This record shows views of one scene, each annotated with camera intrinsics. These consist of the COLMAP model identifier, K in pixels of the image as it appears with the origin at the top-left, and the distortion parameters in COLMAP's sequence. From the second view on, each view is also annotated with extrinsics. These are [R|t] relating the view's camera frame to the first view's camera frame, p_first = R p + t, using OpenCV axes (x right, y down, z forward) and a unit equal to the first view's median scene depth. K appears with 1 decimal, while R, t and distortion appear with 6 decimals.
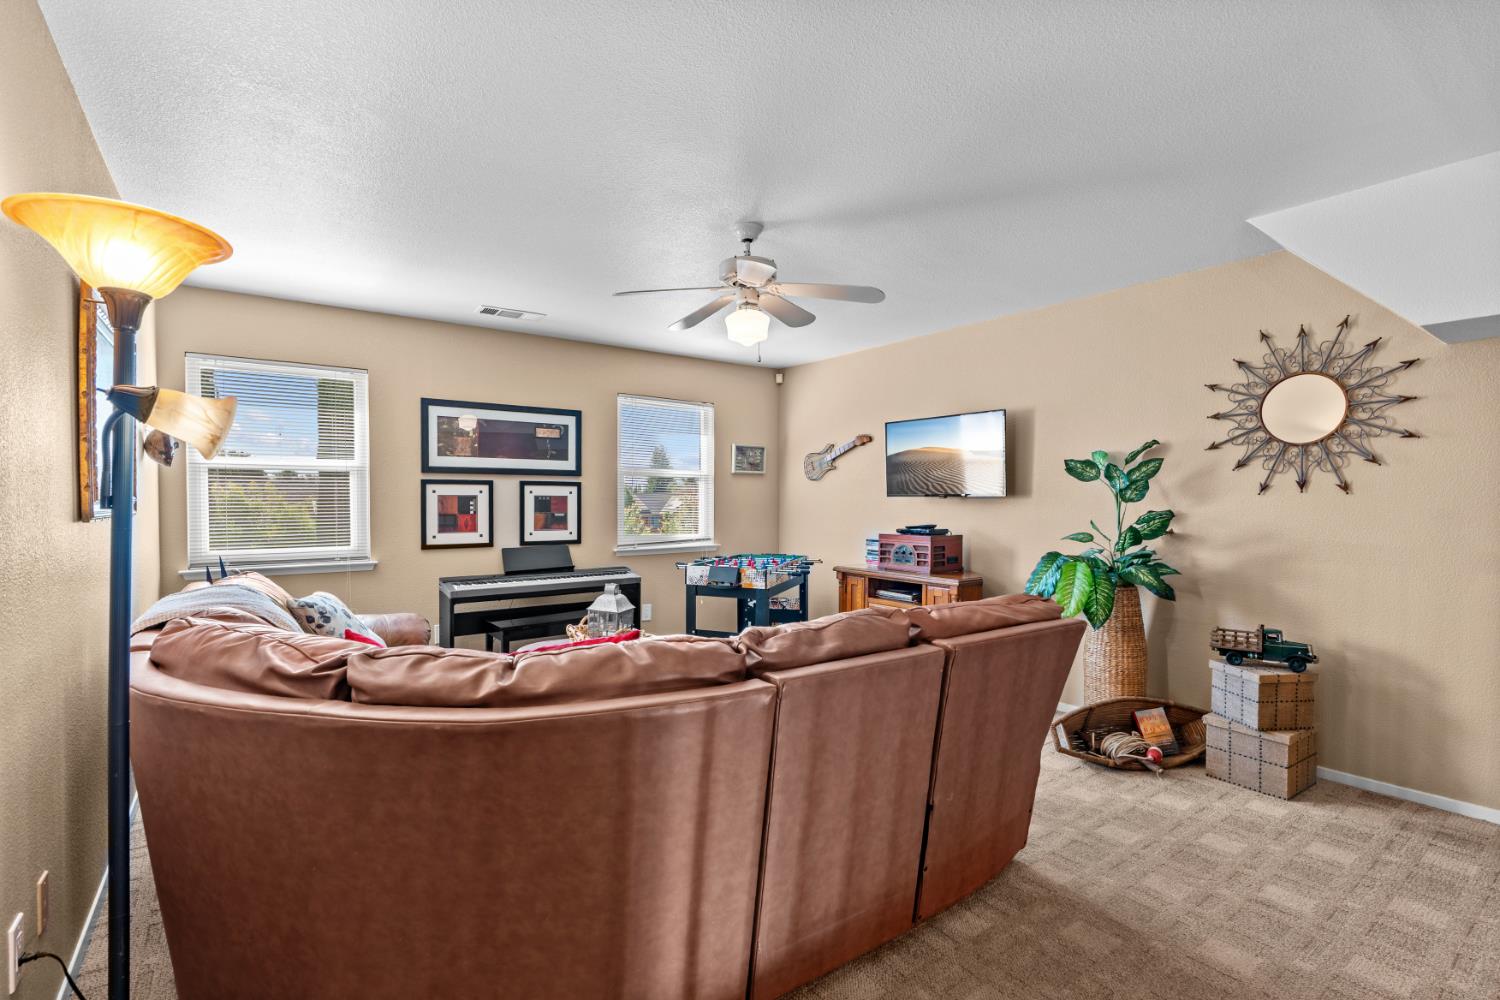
lens RADIAL K [[670.9, 0, 741.4], [0, 670.9, 517.5], [0, 0, 1]] dist [-0.011288, 0.002792]
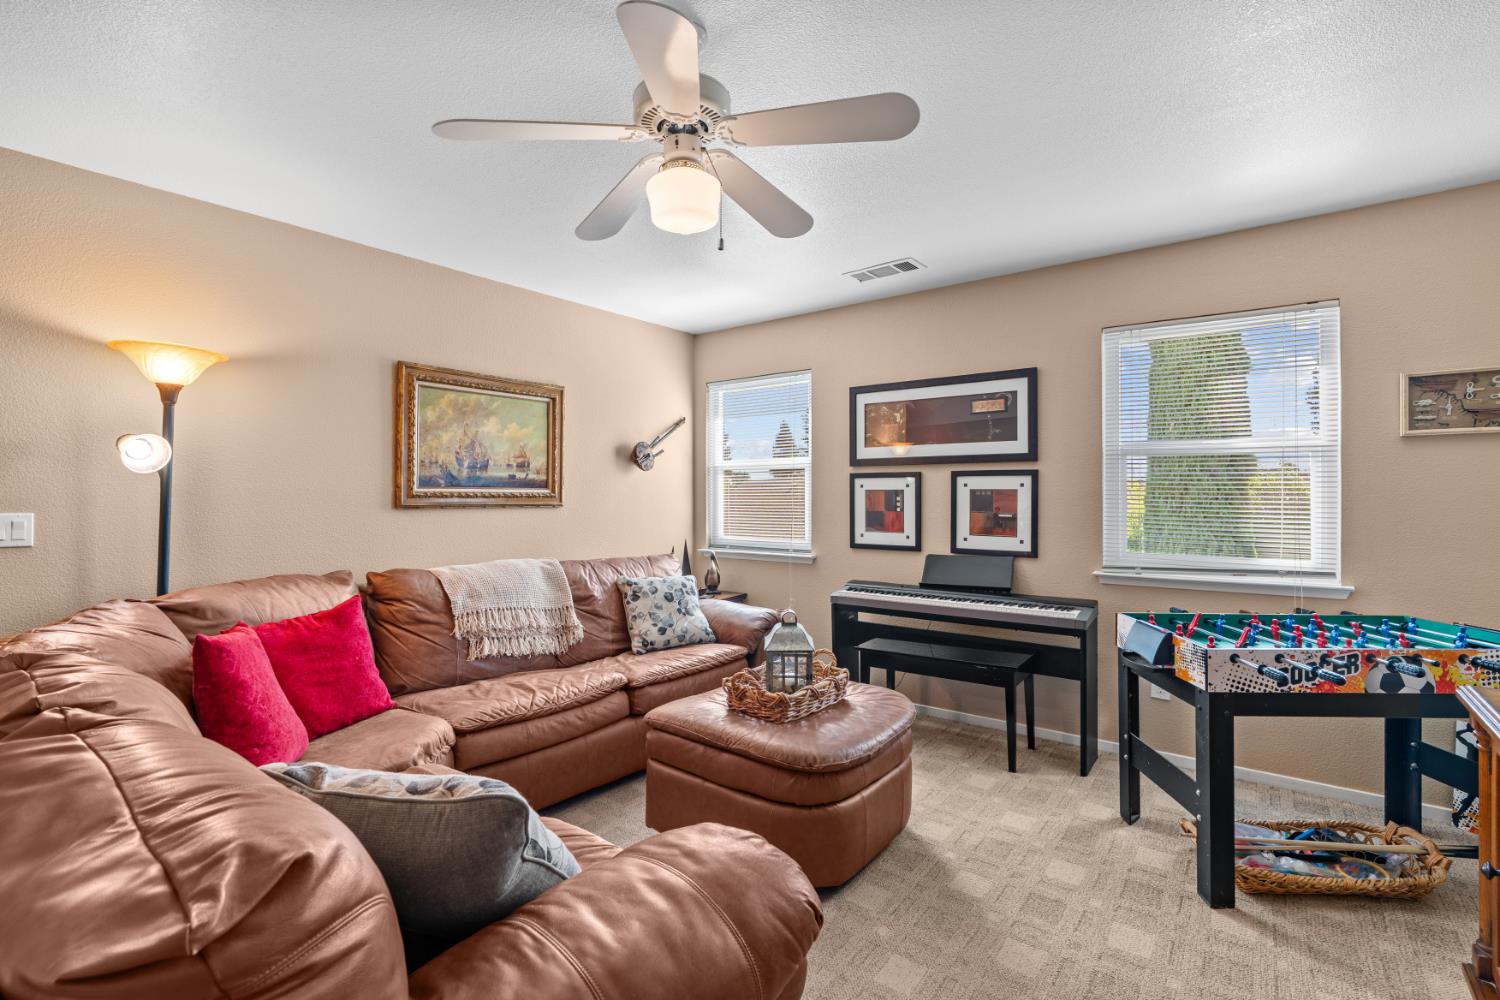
lens RADIAL K [[670.9, 0, 752.9], [0, 670.9, 491.6], [0, 0, 1]] dist [-0.011288, 0.002792]
pose [[0.300832, -0.005653, -0.953660, 0.384560], [-0.025209, 0.999586, -0.013877, -0.014754], [0.953344, 0.028215, 0.300565, 0.586395]]
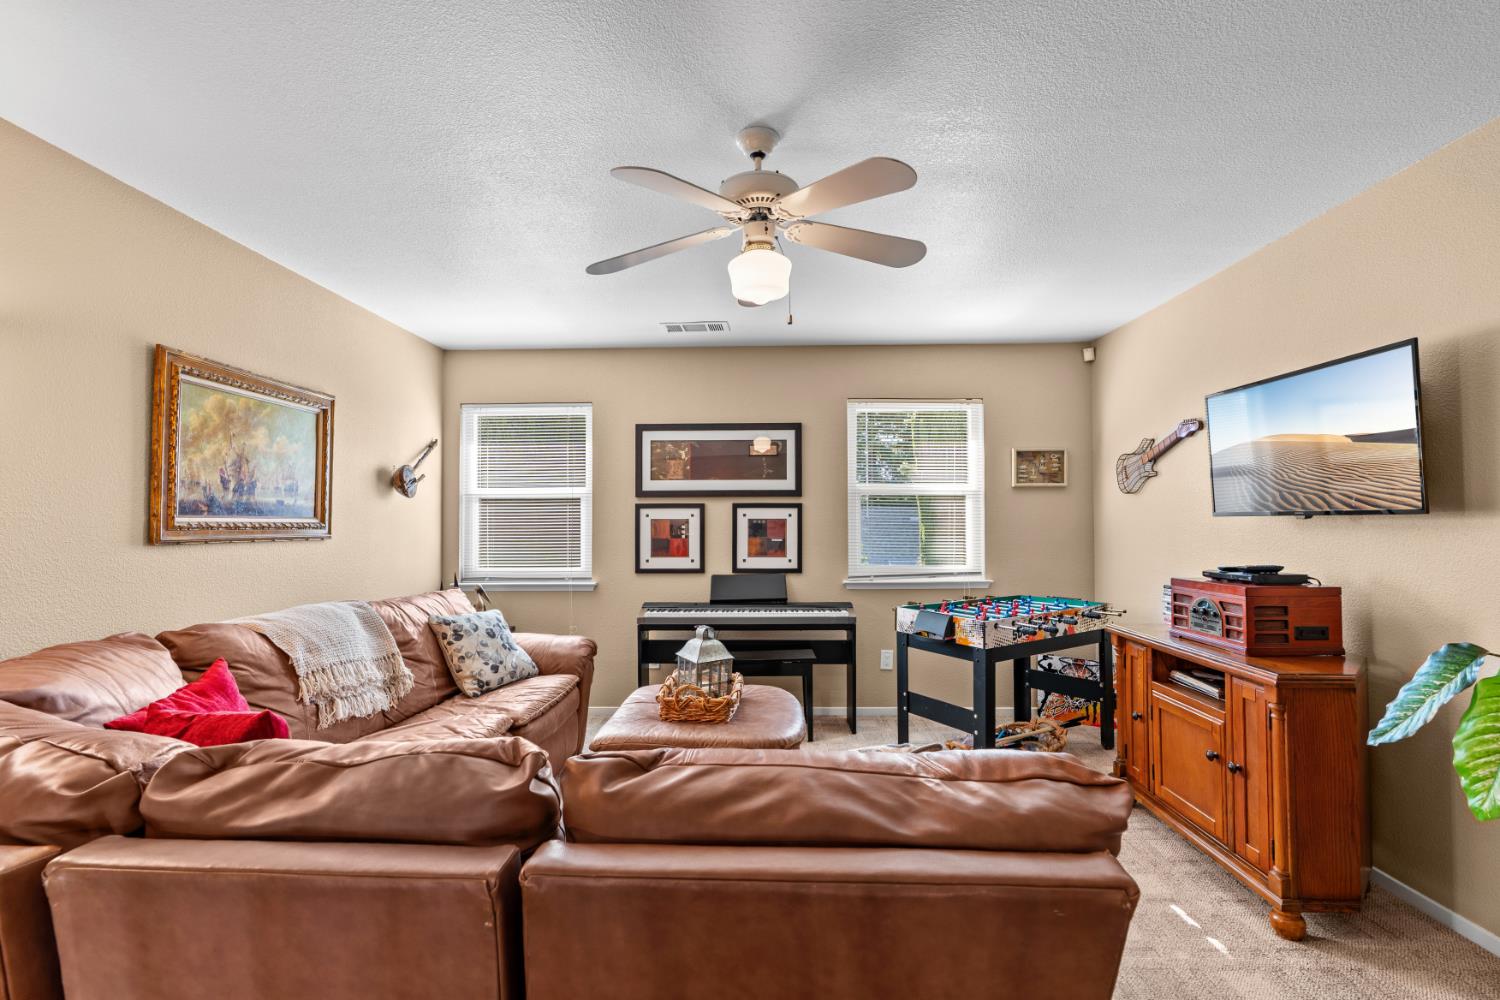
lens RADIAL K [[670.9, 0, 751.3], [0, 670.9, 510.9], [0, 0, 1]] dist [-0.011288, 0.002792]
pose [[0.800540, -0.014401, -0.599106, 0.271666], [-0.011302, 0.999171, -0.039120, -0.008553], [0.599173, 0.038088, 0.799713, 0.292767]]
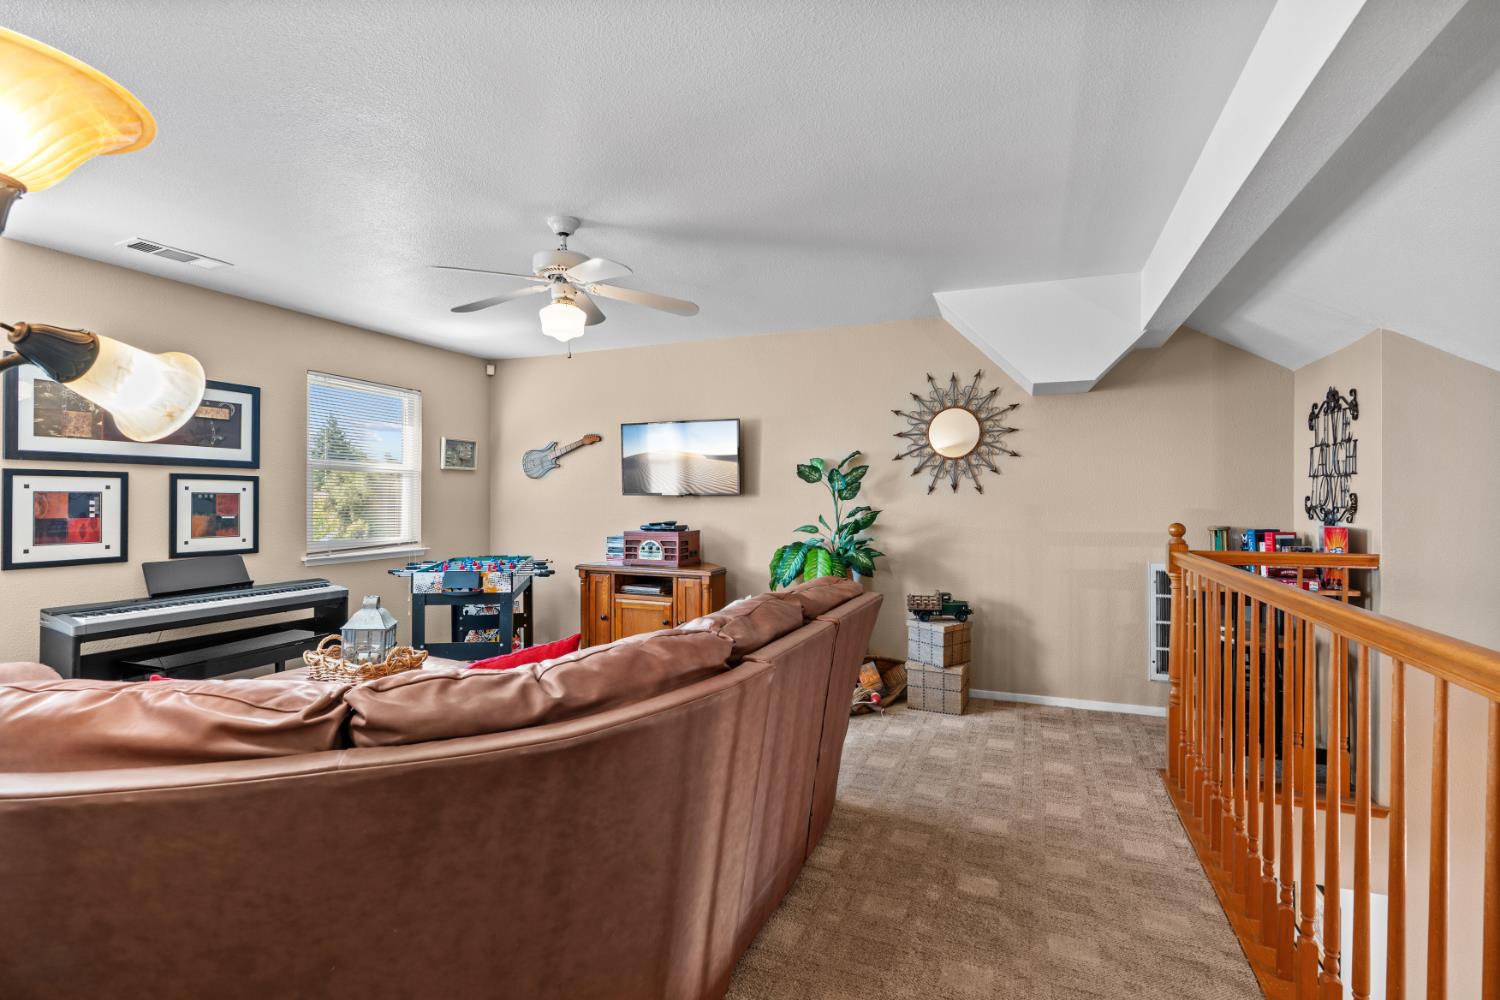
lens RADIAL K [[670.9, 0, 737.9], [0, 670.9, 502.9], [0, 0, 1]] dist [-0.011288, 0.002792]
pose [[0.858065, -0.003168, 0.513532, -0.180619], [0.013748, 0.999764, -0.016803, 0.000486], [-0.513358, 0.021478, 0.857906, 0.022272]]
